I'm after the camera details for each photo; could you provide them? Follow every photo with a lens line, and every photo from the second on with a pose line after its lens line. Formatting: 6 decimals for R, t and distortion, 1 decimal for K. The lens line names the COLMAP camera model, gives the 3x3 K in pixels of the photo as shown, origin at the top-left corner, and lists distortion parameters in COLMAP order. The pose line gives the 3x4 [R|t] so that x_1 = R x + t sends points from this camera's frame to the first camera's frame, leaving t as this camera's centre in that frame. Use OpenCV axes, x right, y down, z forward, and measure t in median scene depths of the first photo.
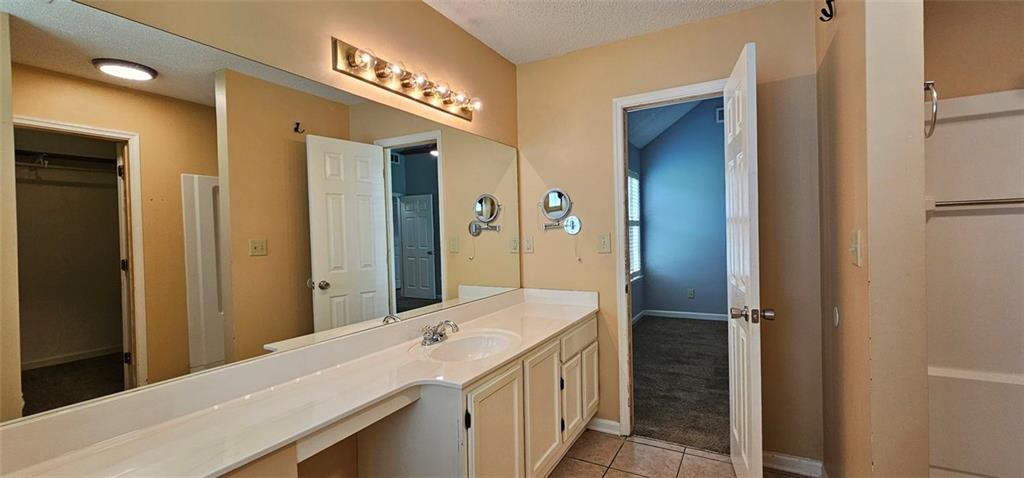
lens RADIAL K [[417.1, 0, 512.0], [0, 417.1, 237.3], [0, 0, 1]] dist [0.000447, -0.000190]
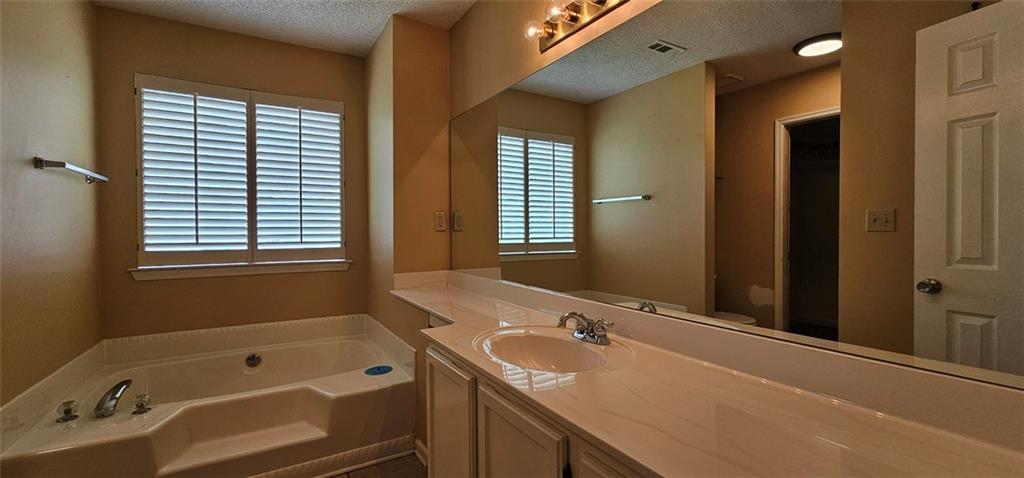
lens RADIAL K [[417.1, 0, 512.0], [0, 417.1, 237.3], [0, 0, 1]] dist [0.000447, -0.000190]
pose [[-0.485189, 0.032226, -0.873815, 0.331118], [0.004314, 0.999397, 0.034462, 0.025634], [0.874399, 0.012951, -0.485035, 0.780727]]
